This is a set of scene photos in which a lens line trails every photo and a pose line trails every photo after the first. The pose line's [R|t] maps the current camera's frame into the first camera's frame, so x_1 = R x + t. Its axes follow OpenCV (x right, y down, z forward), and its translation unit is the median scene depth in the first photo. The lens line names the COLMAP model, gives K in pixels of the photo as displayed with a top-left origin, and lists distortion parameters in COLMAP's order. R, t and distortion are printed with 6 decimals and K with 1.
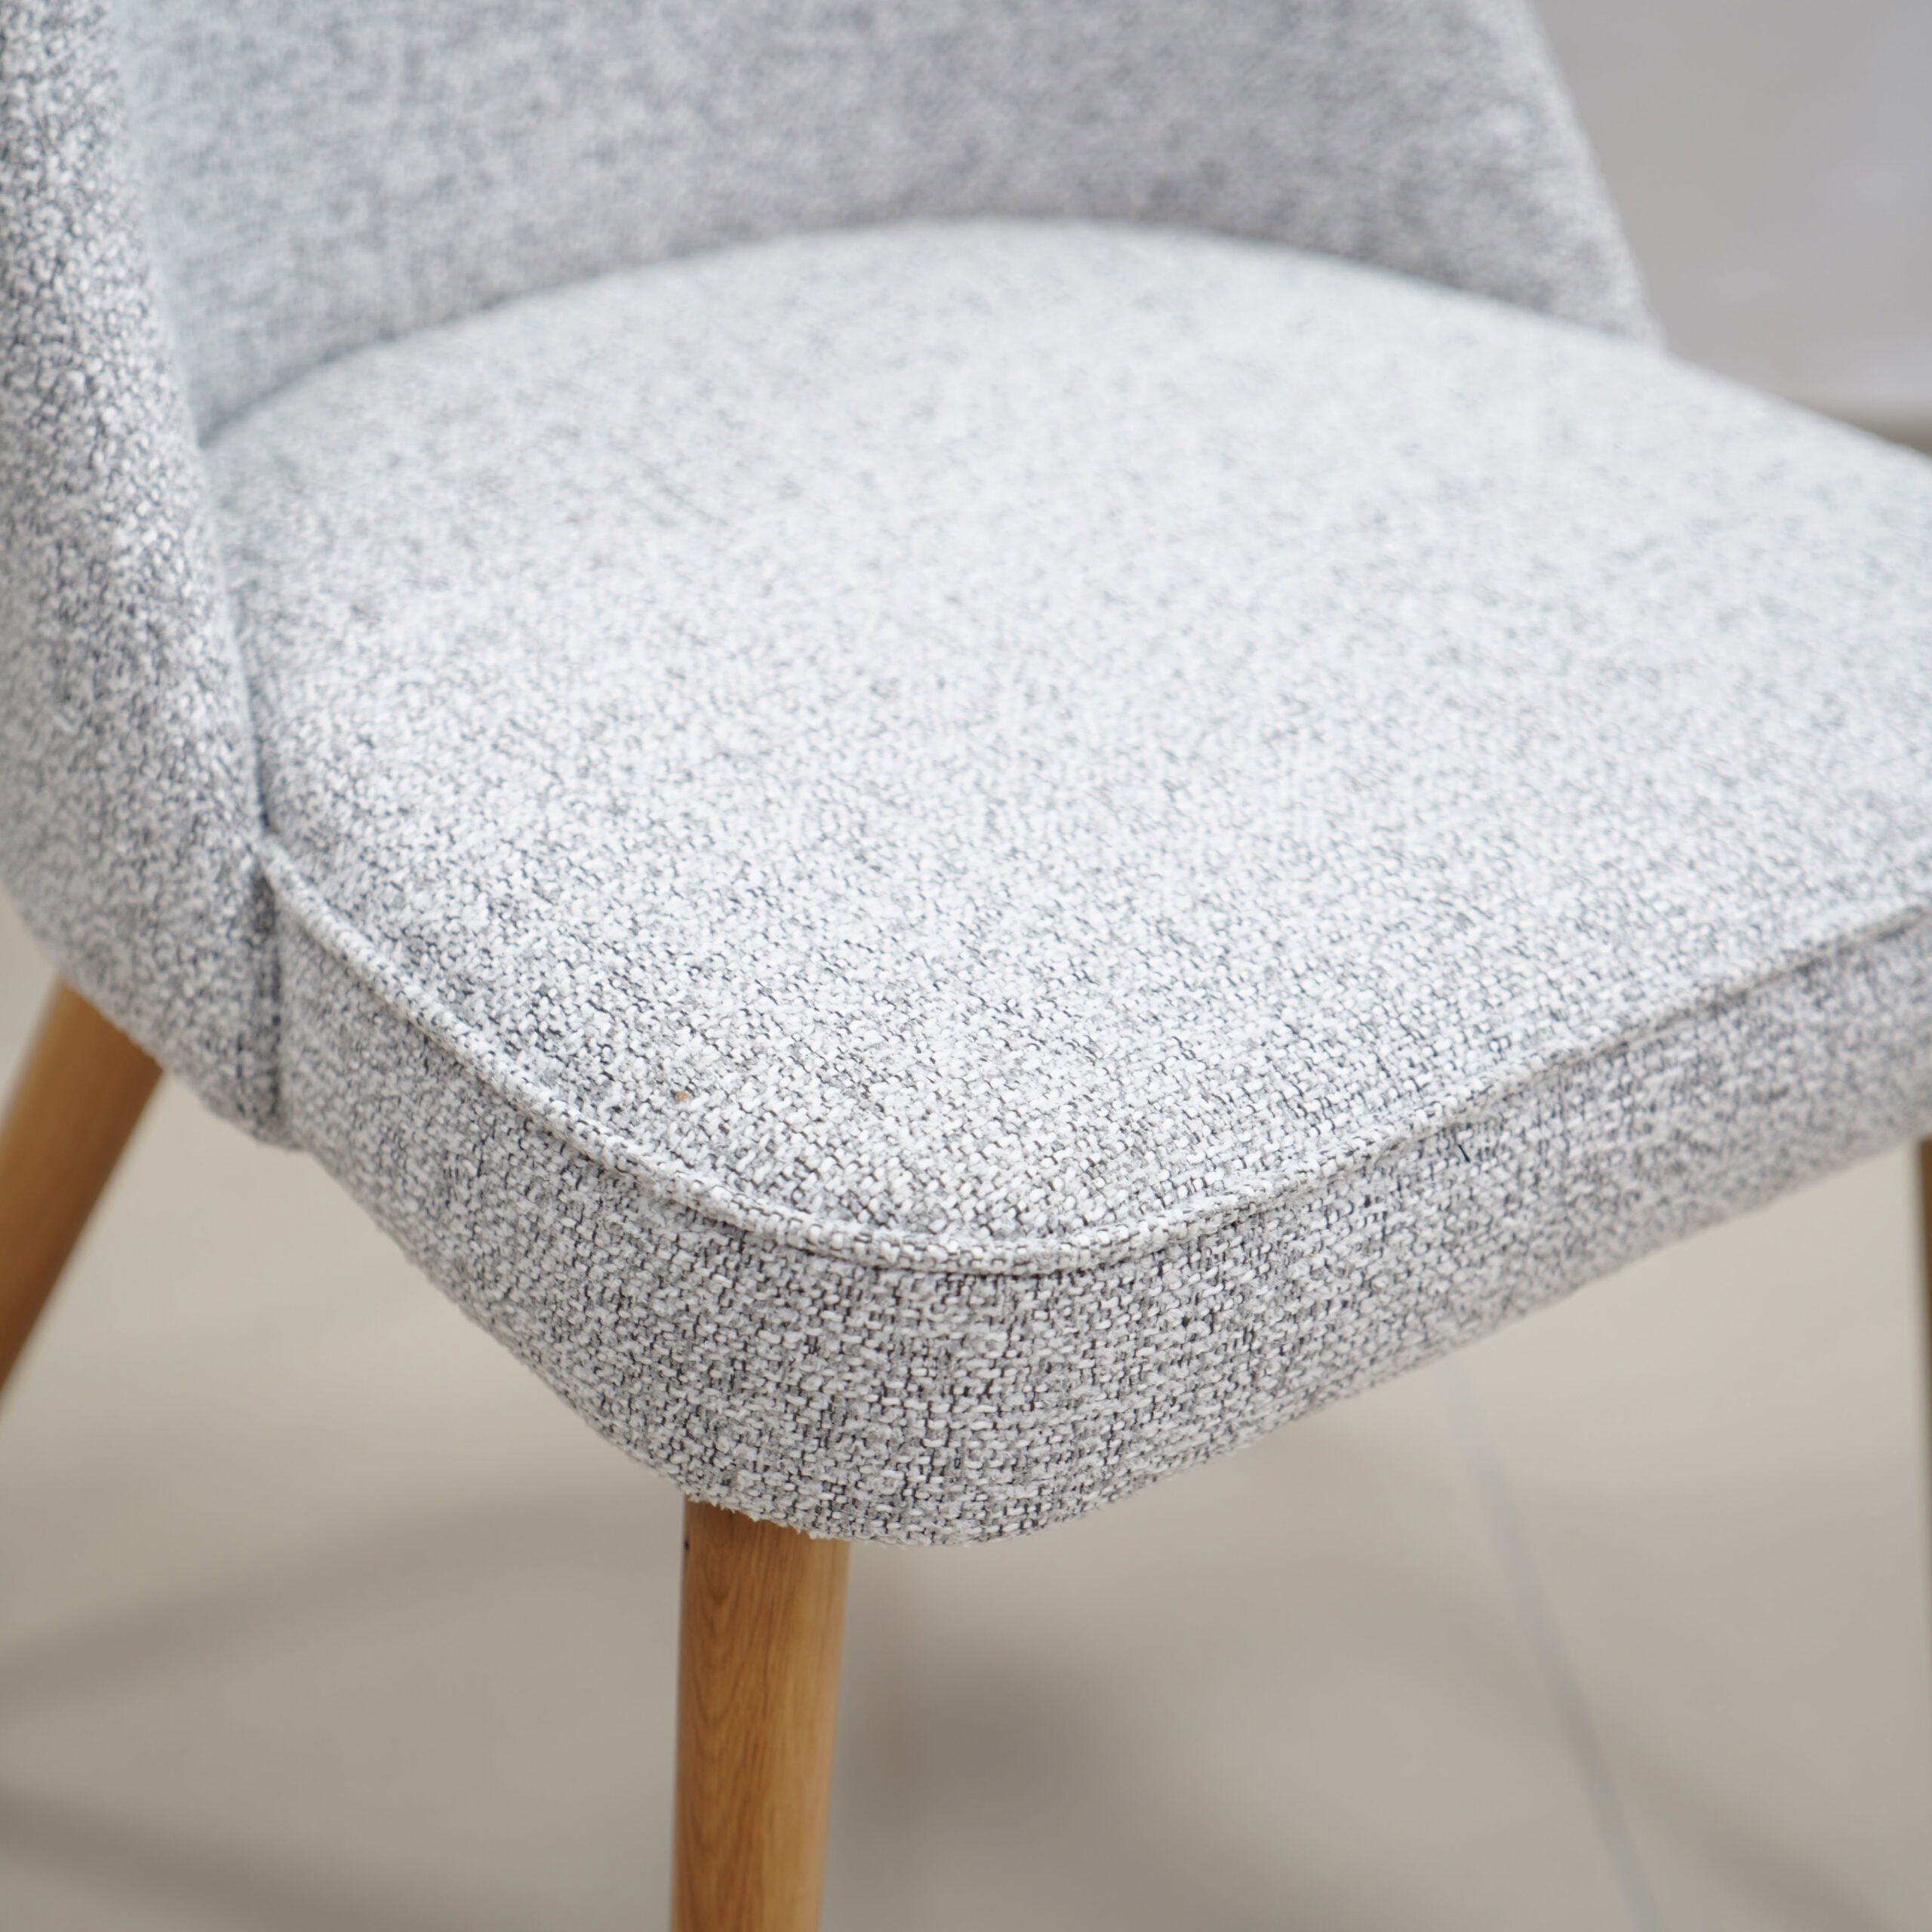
lens RADIAL K [[5467.0, 0, 968.8], [0, 5467.0, 1020.1], [0, 0, 1]] dist [0.339510, 0.000000]
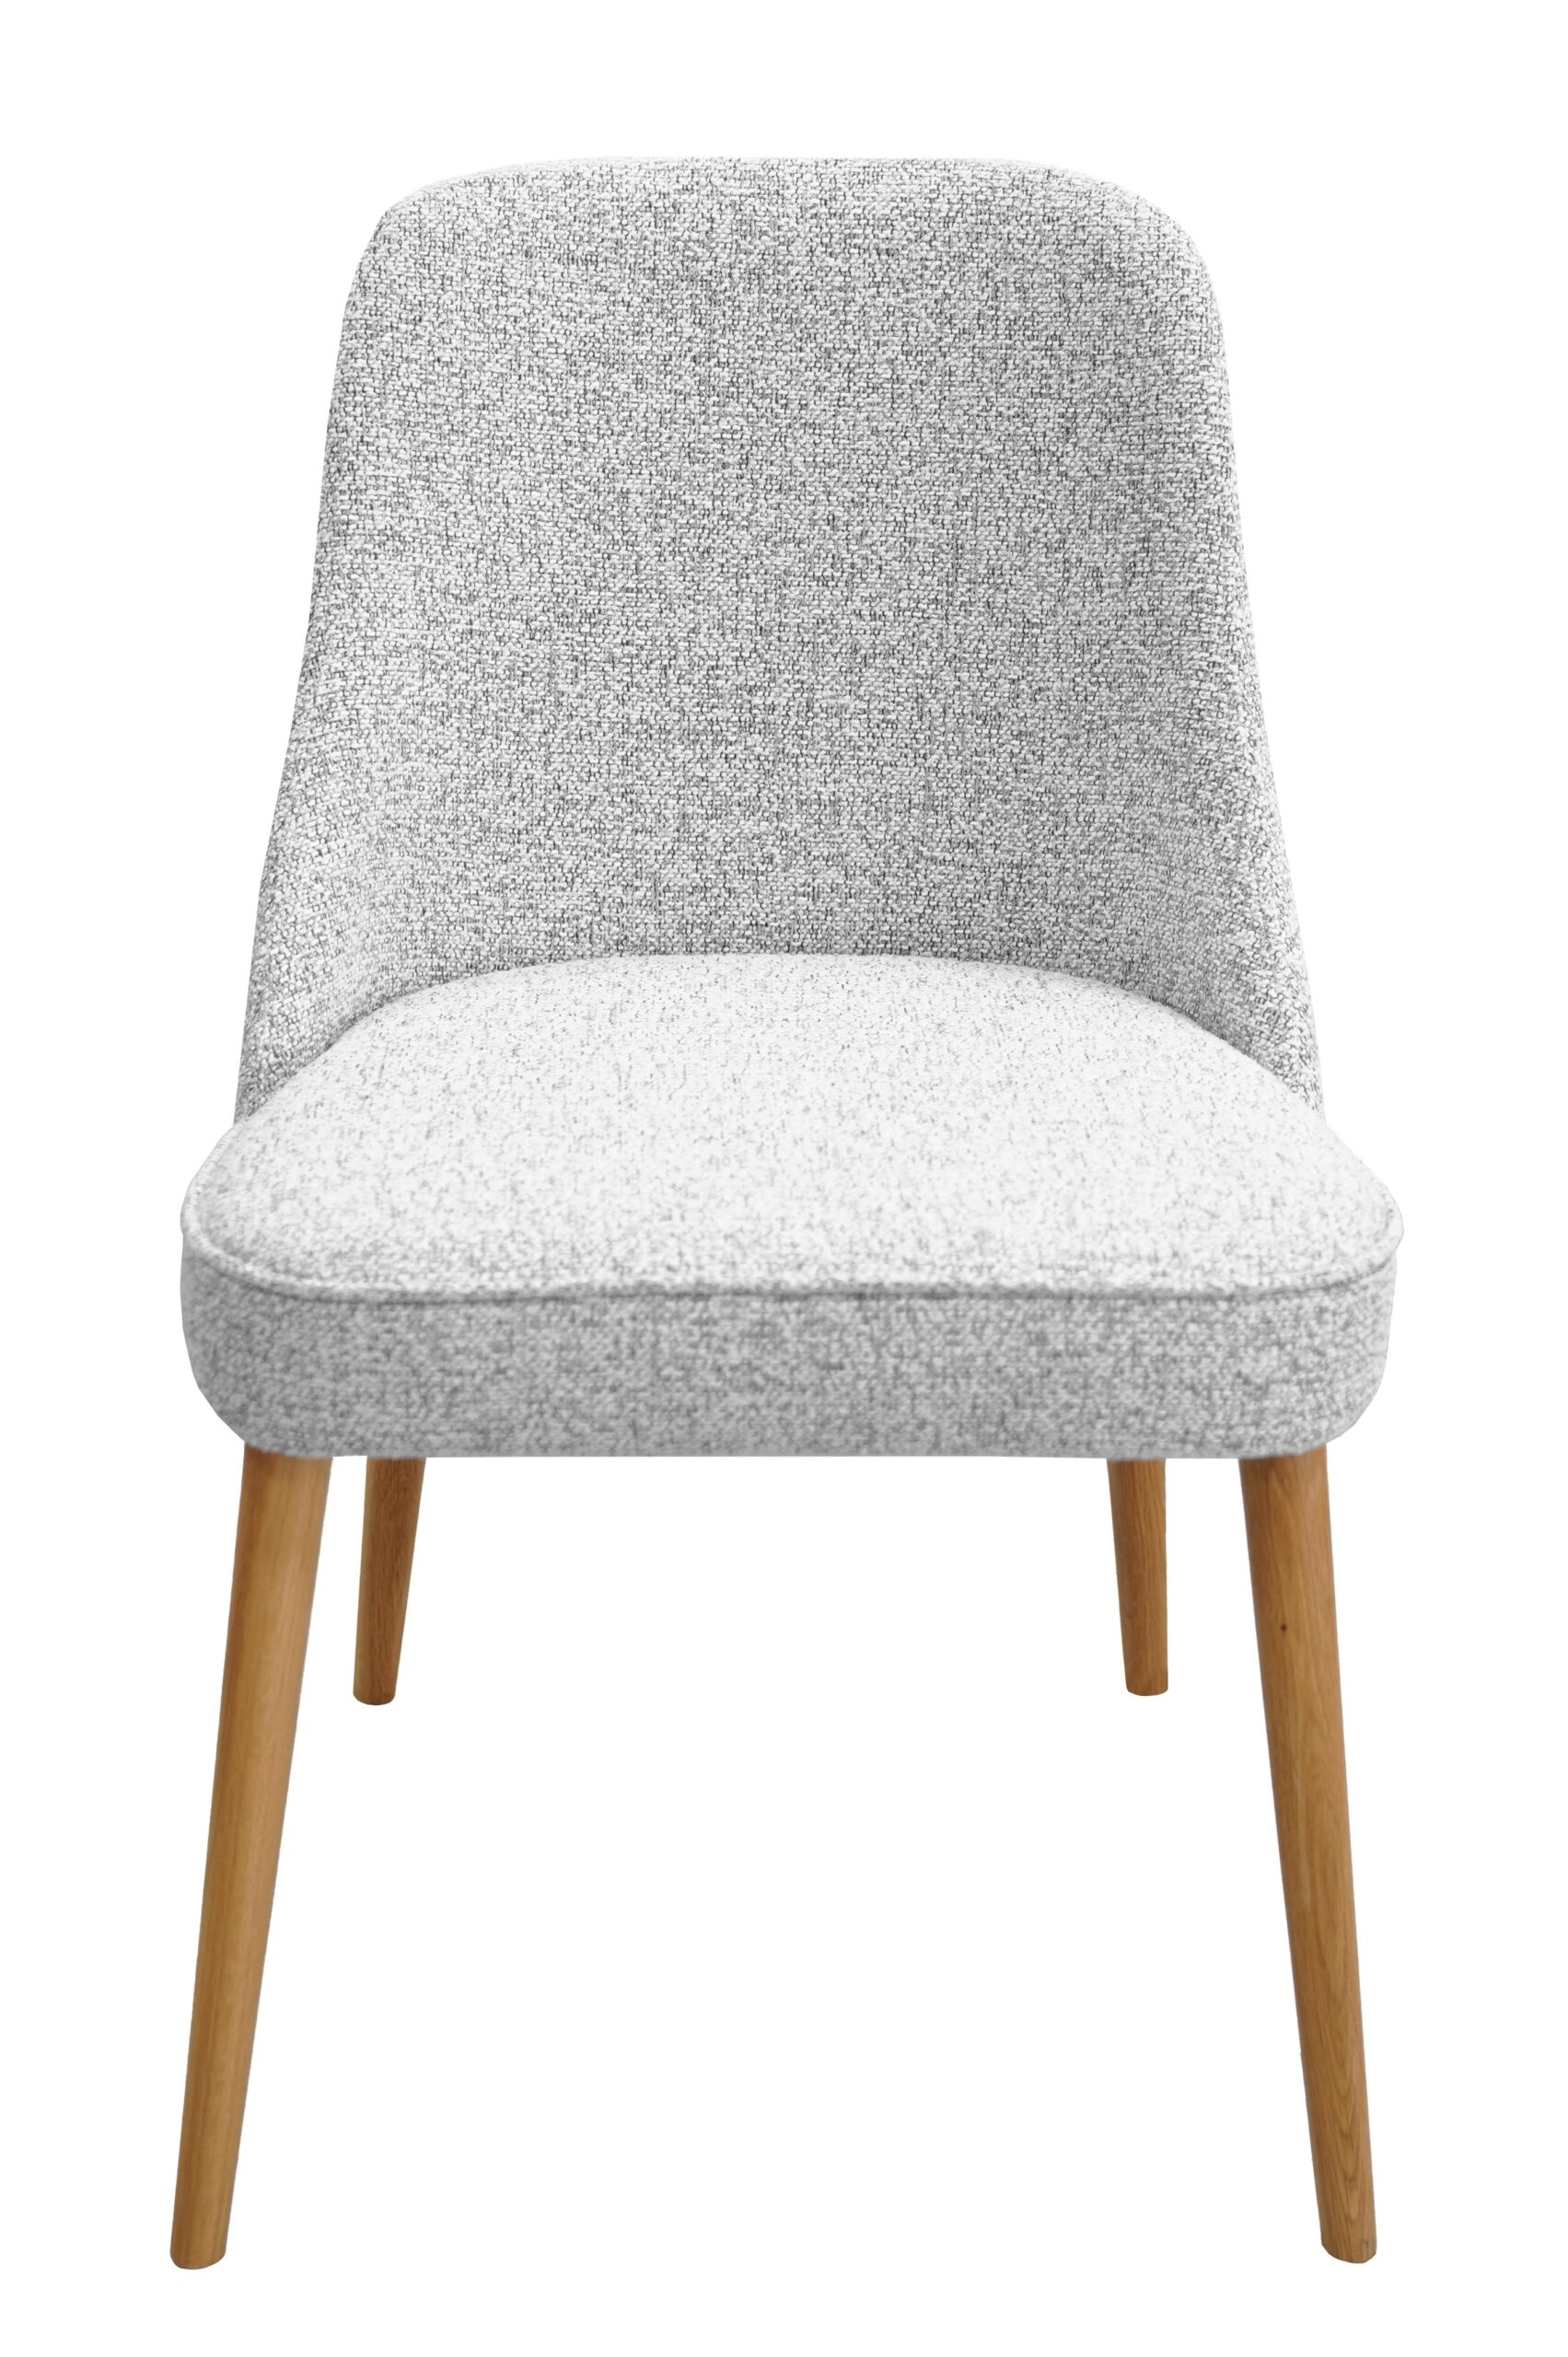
lens RADIAL K [[3864.7, 0, 834.7], [0, 3864.7, 988.5], [0, 0, 1]] dist [0.046540, 0.000000]
pose [[0.760289, 0.114156, -0.639476, 0.933344], [-0.283492, 0.944051, -0.168525, 0.109056], [0.584459, 0.309414, 0.750114, 0.046512]]
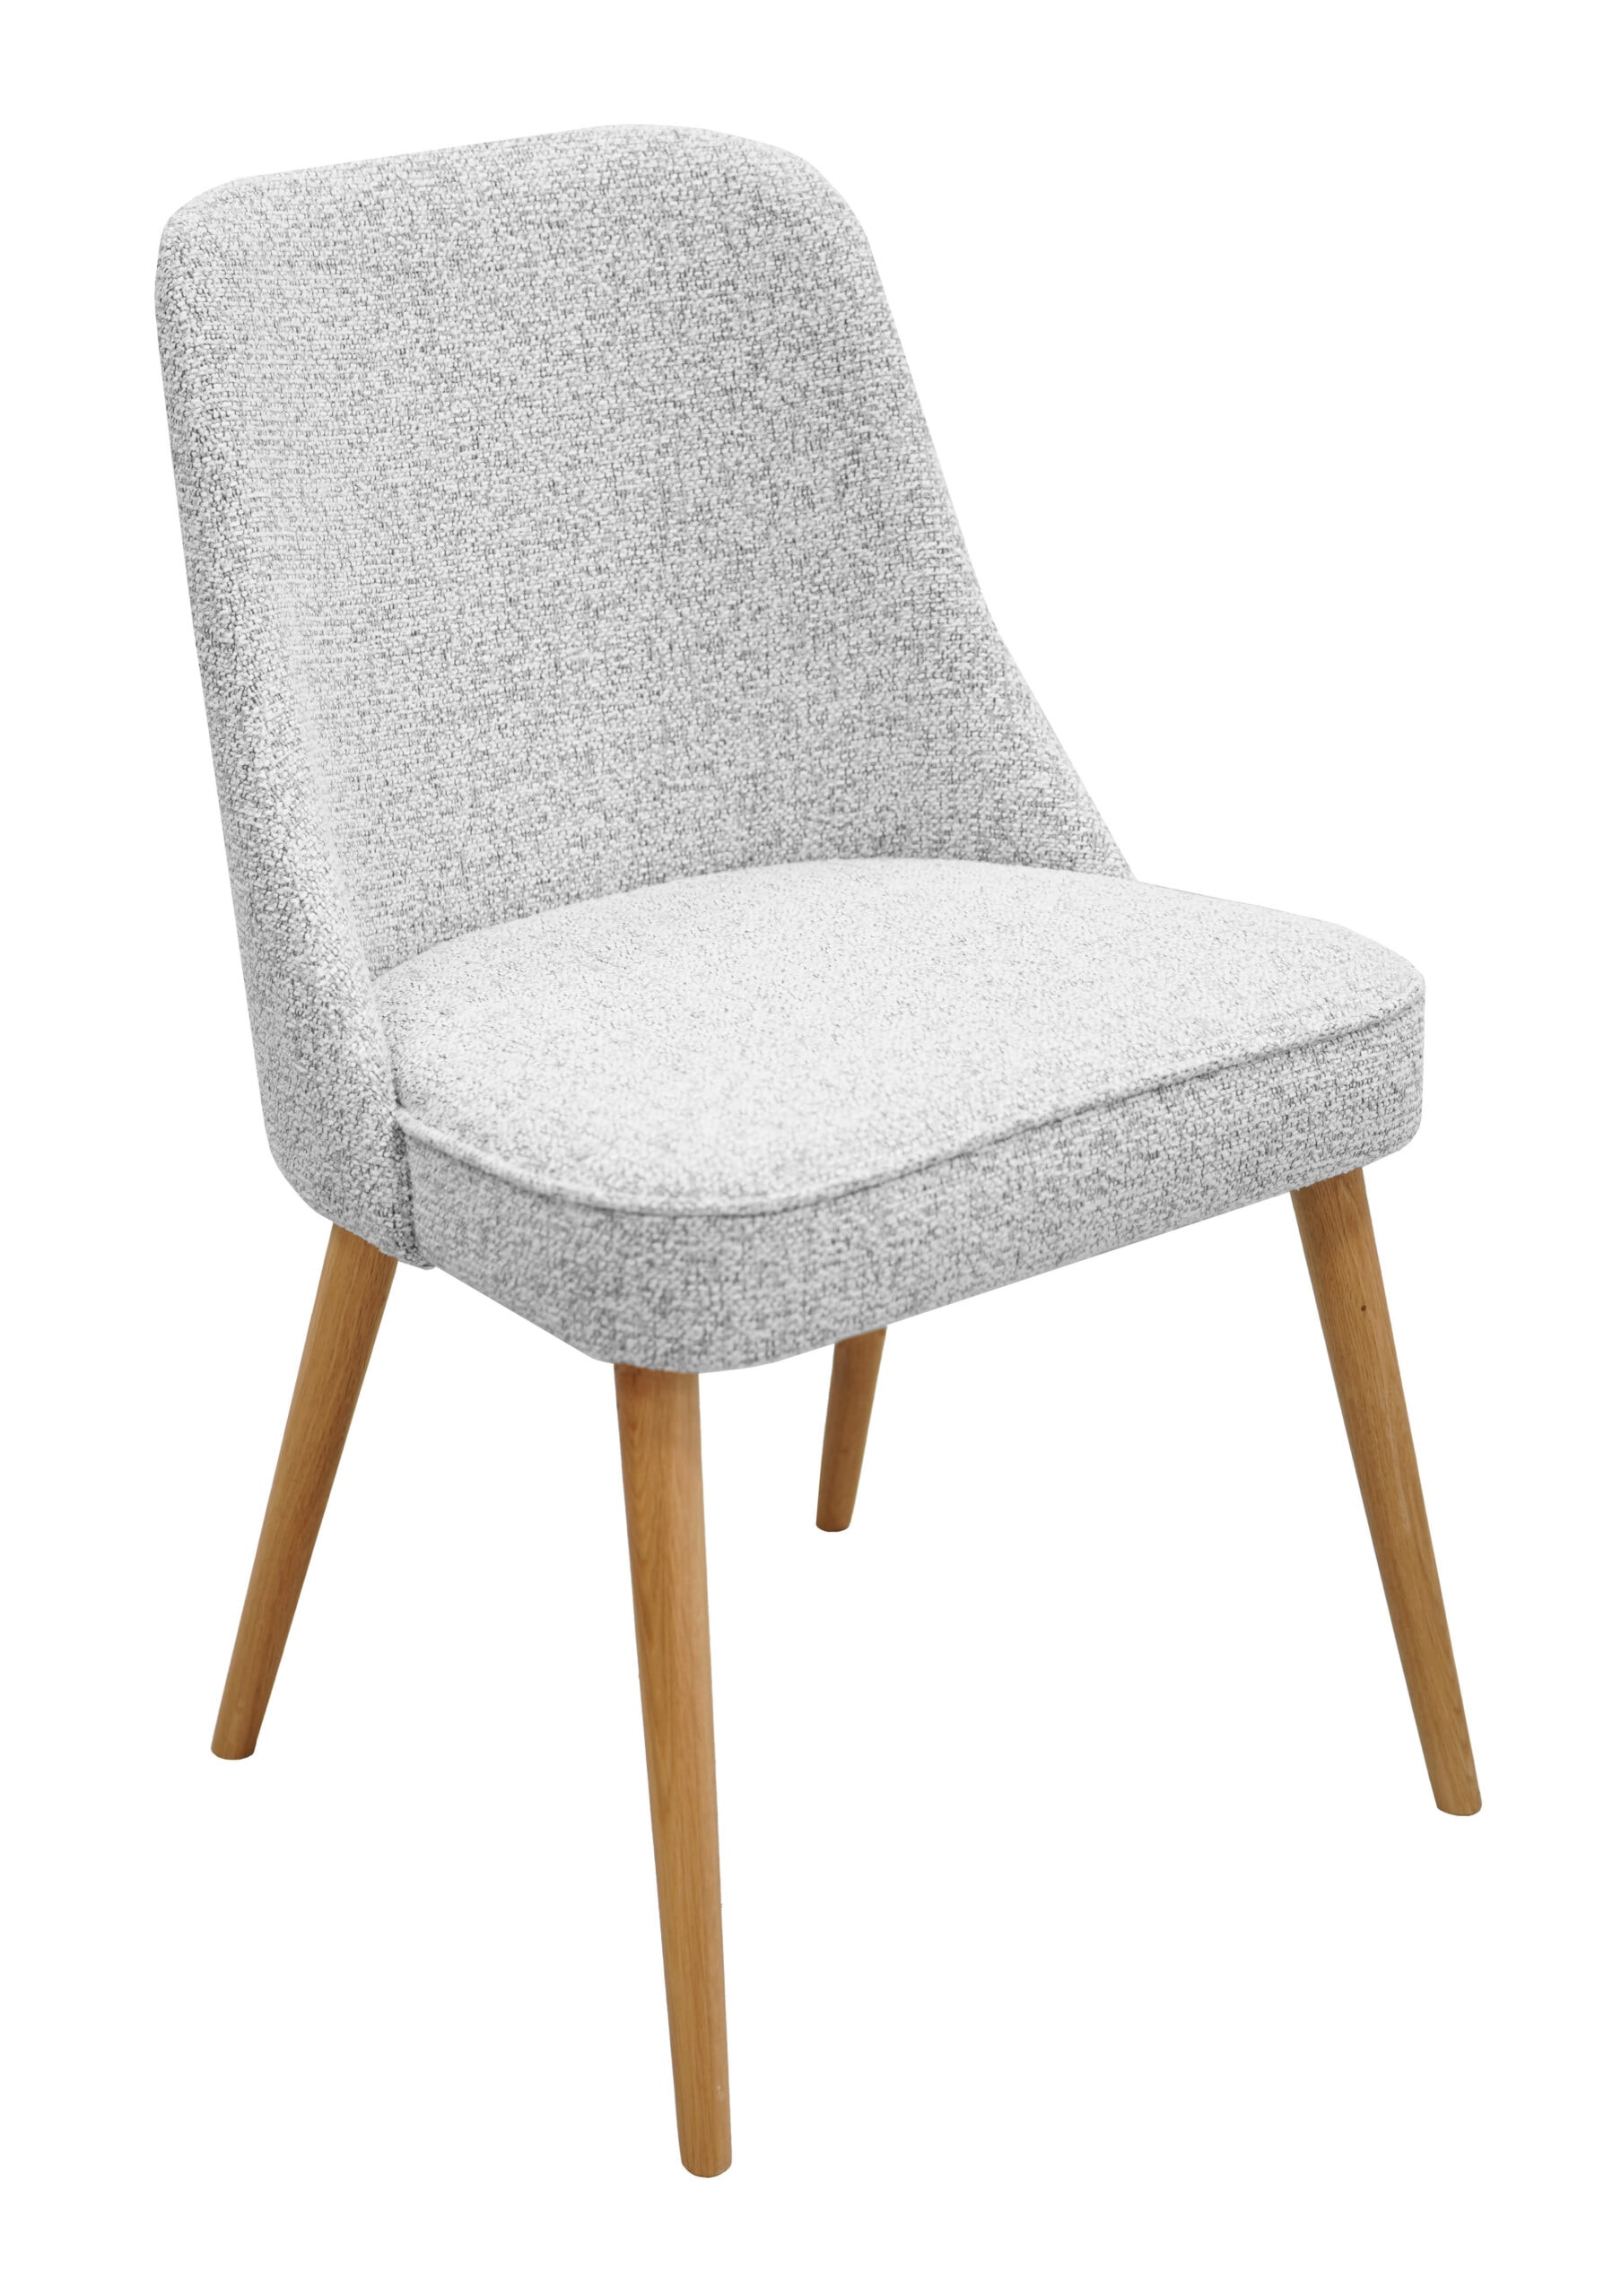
lens RADIAL K [[4128.1, 0, 776.2], [0, 4128.1, 1117.9], [0, 0, 1]] dist [0.180048, 0.000000]
pose [[0.989275, -0.110346, -0.095702, 0.159715], [0.086718, 0.970932, -0.223093, 0.328785], [0.117537, 0.212402, 0.970088, -0.480461]]
